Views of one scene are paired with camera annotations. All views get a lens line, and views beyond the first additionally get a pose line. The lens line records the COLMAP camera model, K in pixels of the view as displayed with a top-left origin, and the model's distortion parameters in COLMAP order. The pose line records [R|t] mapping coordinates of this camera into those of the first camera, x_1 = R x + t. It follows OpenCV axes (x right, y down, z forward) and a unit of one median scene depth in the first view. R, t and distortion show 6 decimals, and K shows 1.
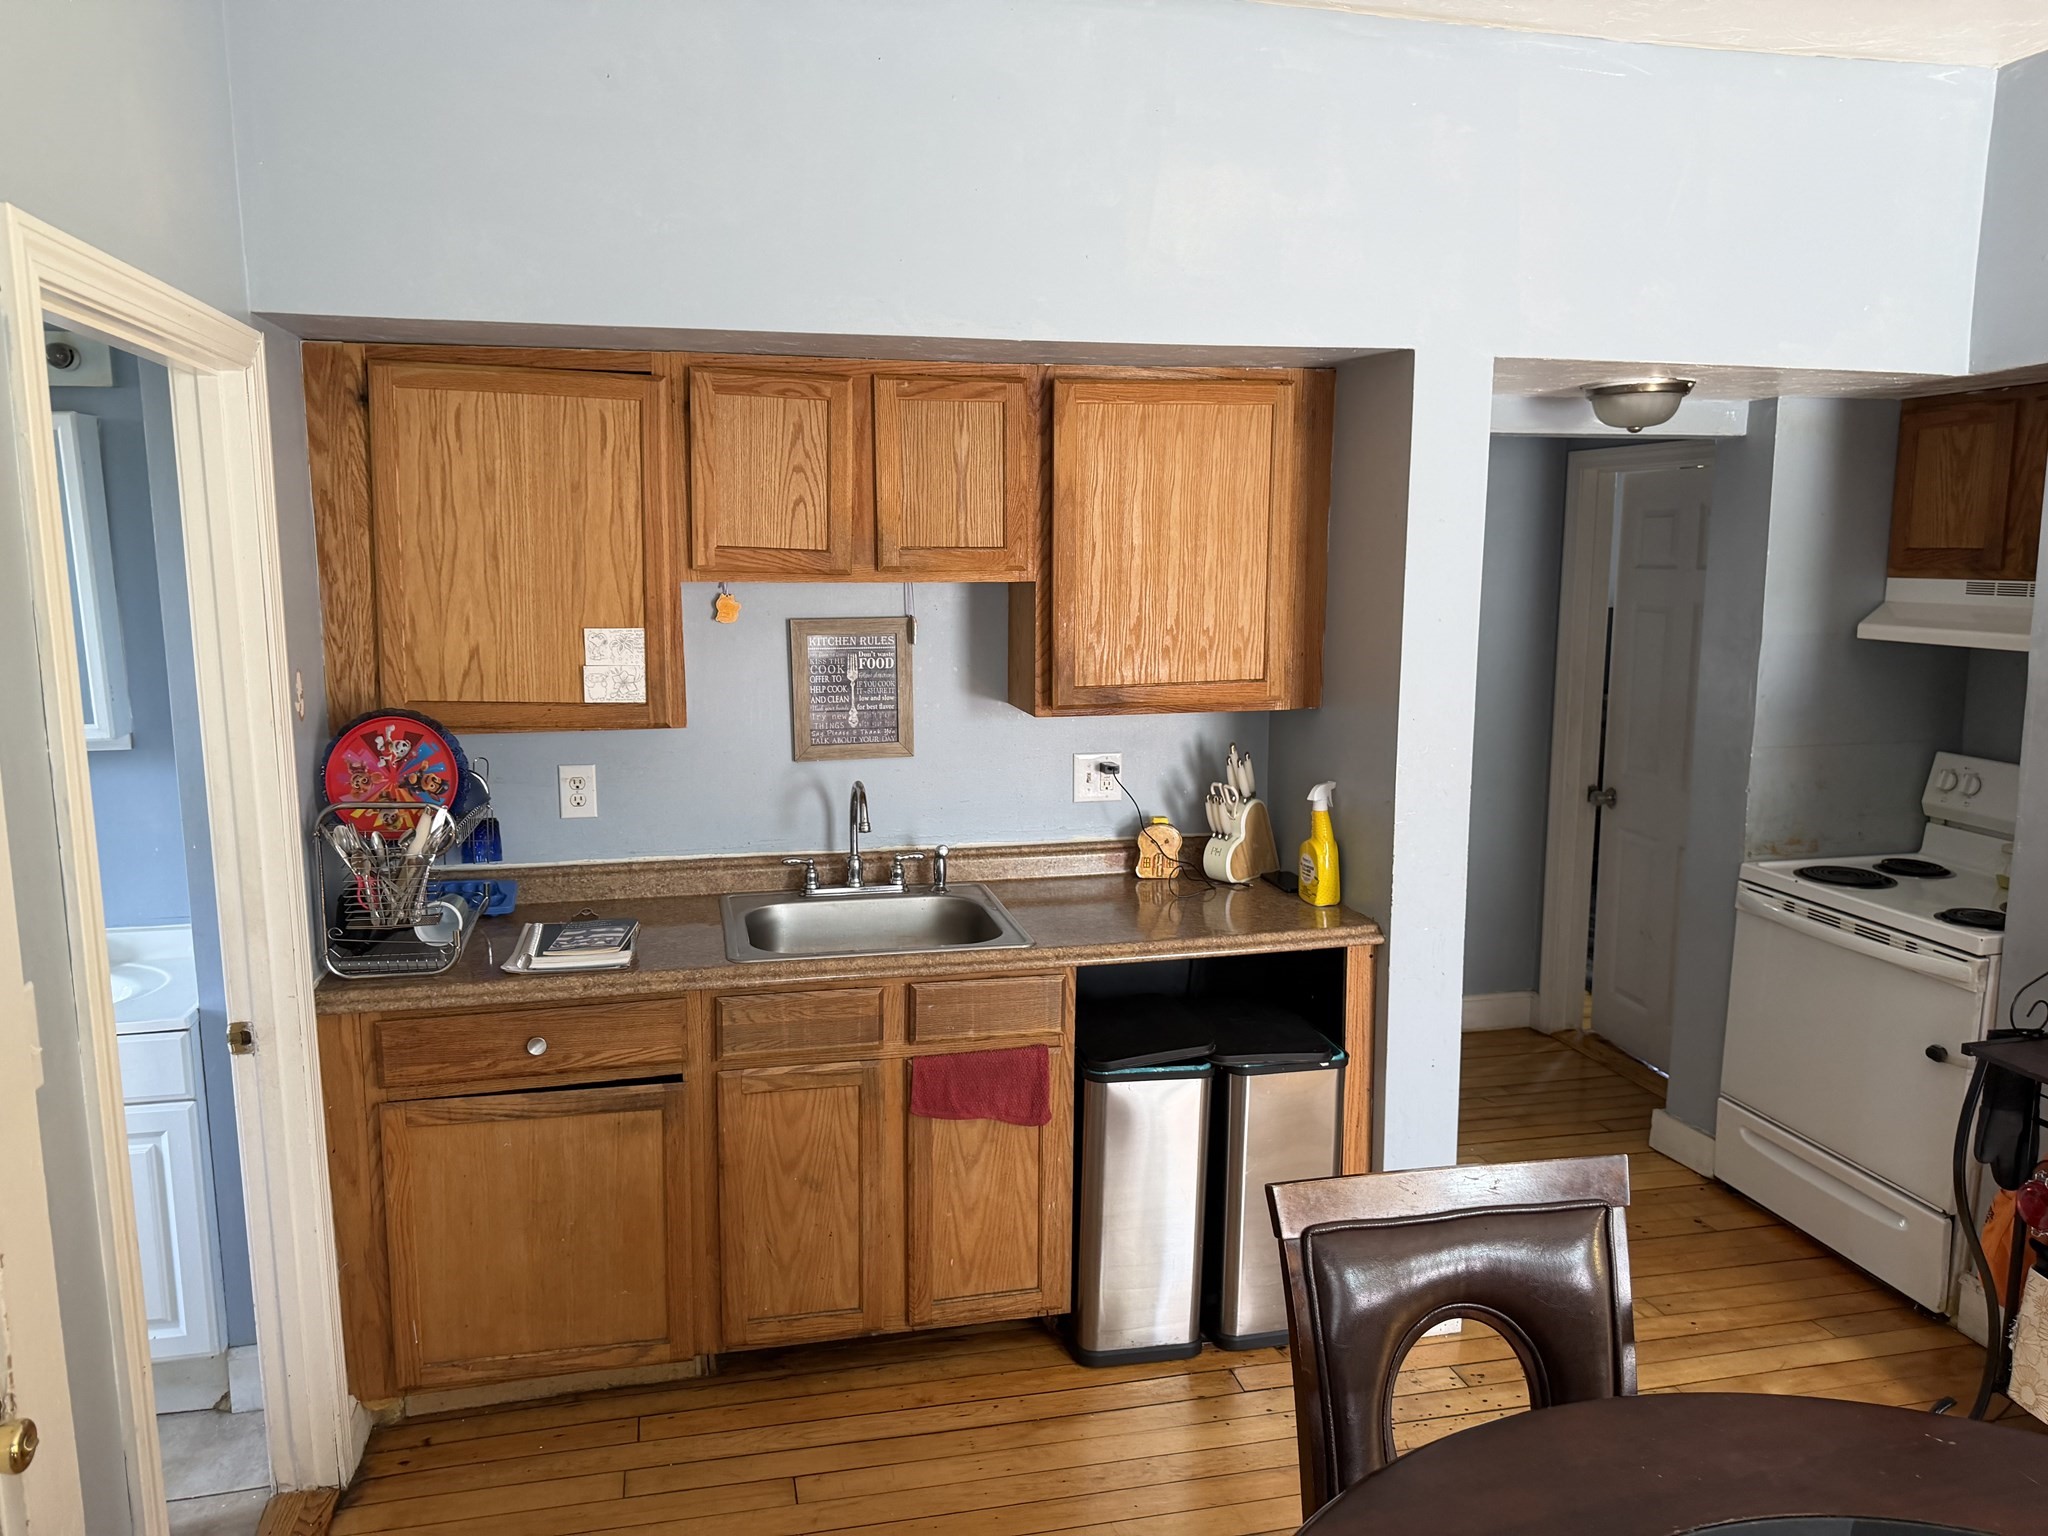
lens RADIAL K [[1435.8, 0, 1016.3], [0, 1435.8, 777.3], [0, 0, 1]] dist [0.144518, -0.304138]
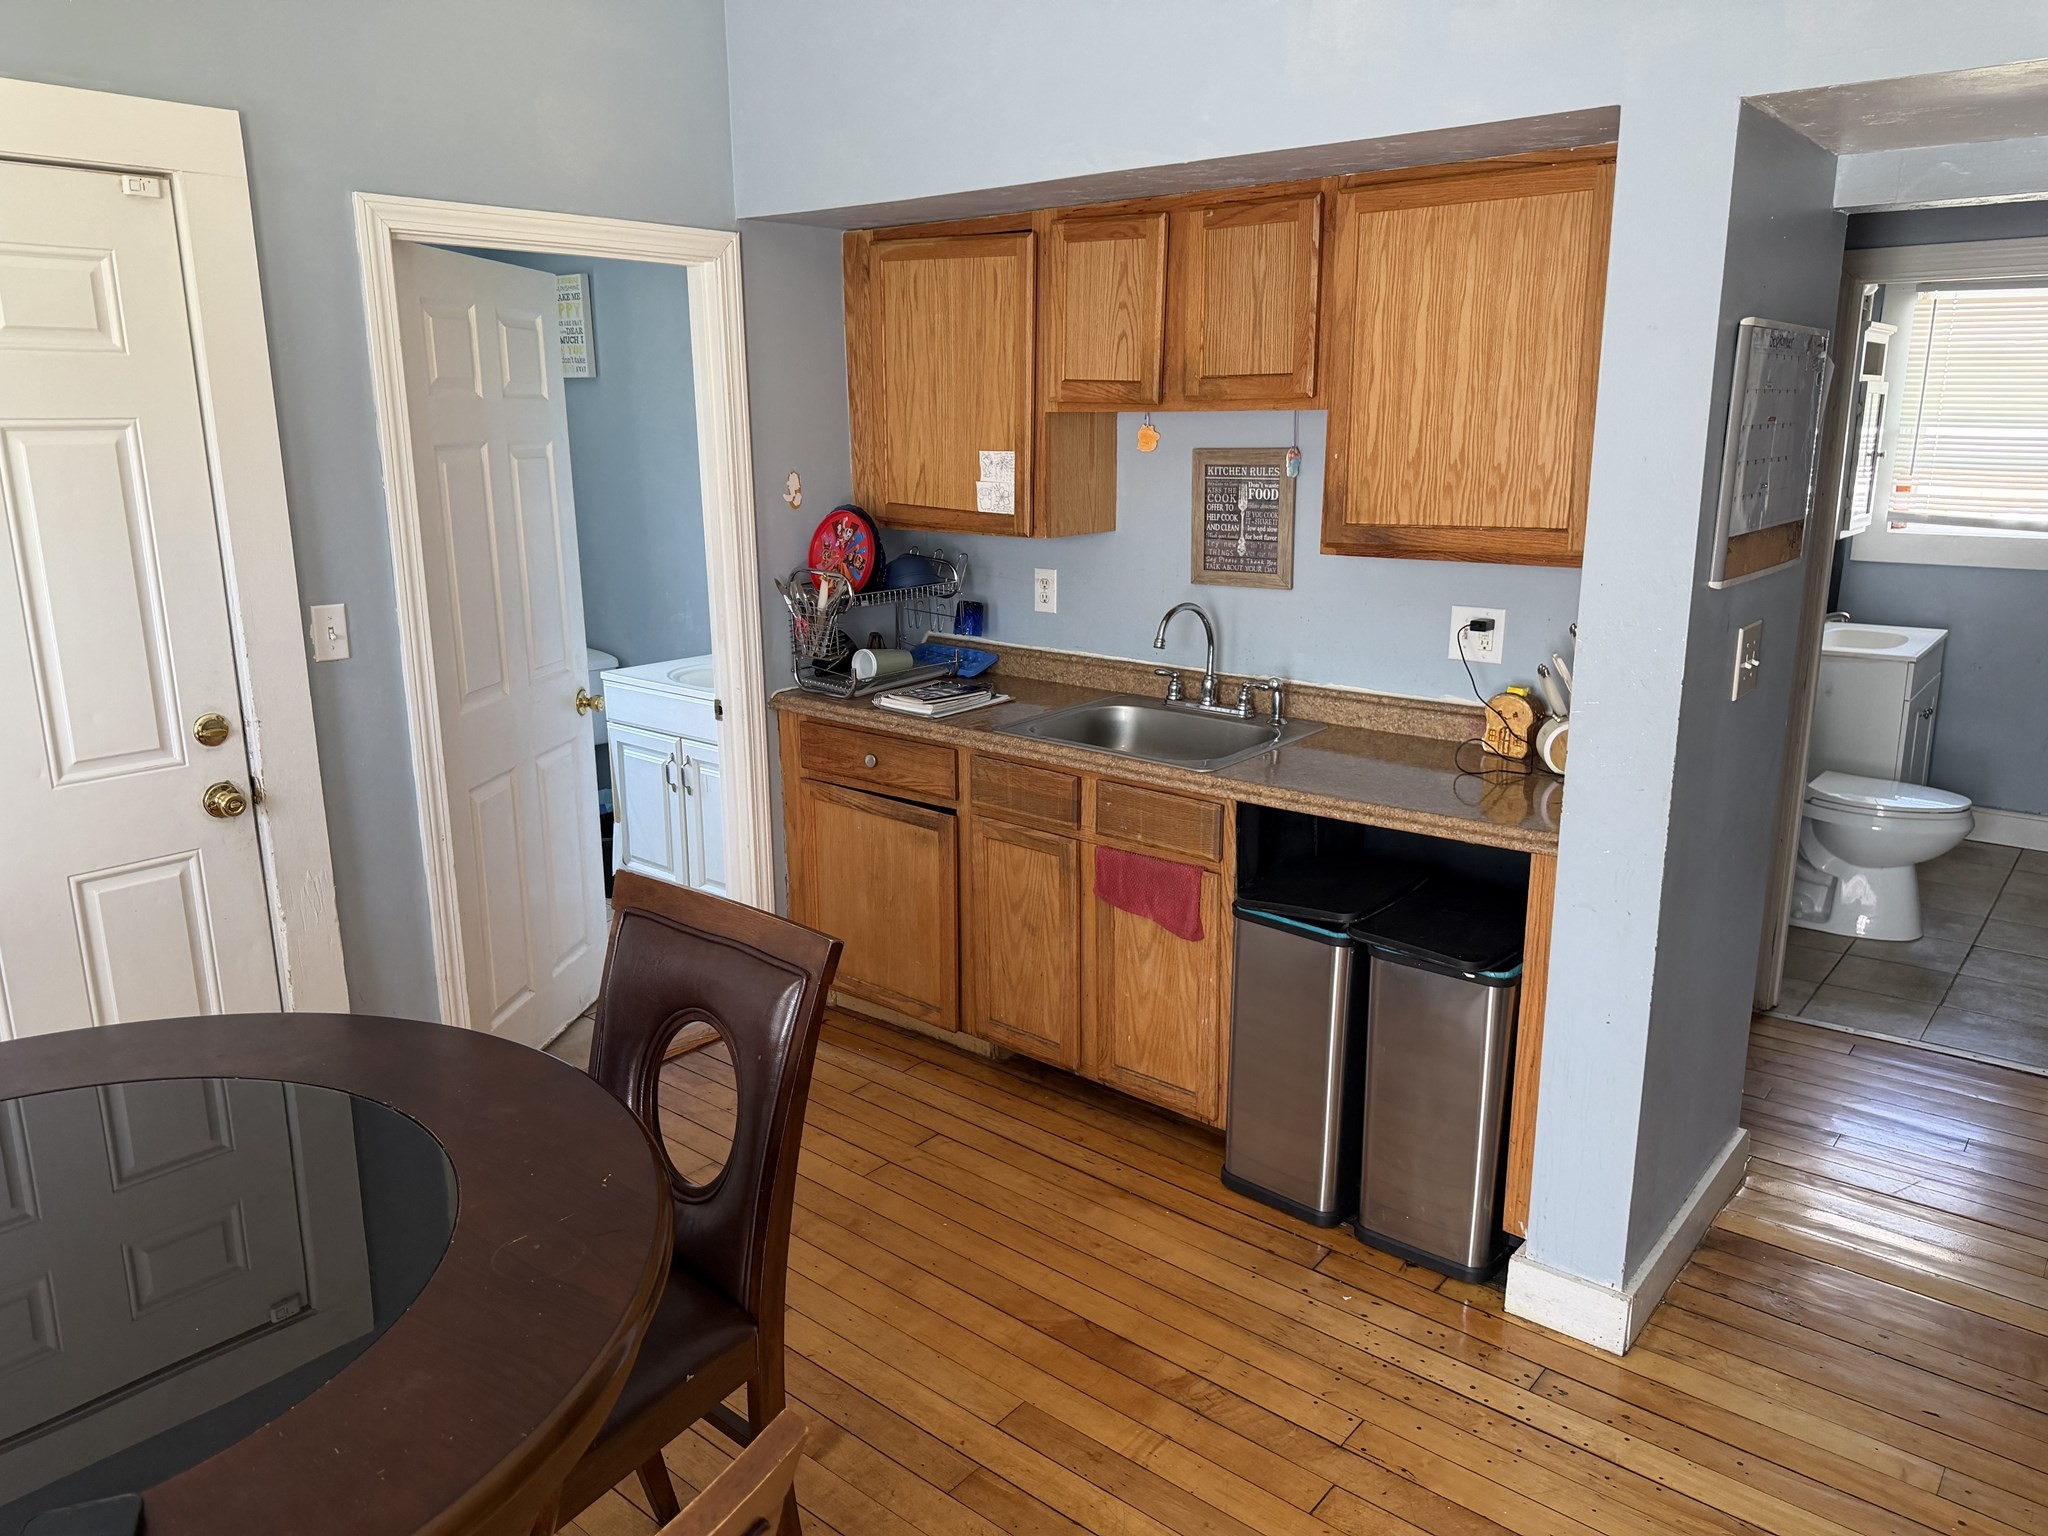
lens RADIAL K [[1435.8, 0, 1016.3], [0, 1435.8, 777.3], [0, 0, 1]] dist [0.144518, -0.304138]
pose [[0.602968, 0.194120, -0.773787, 0.699752], [-0.120567, 0.980976, 0.152147, -0.018702], [0.788602, 0.001553, 0.614902, 0.247427]]
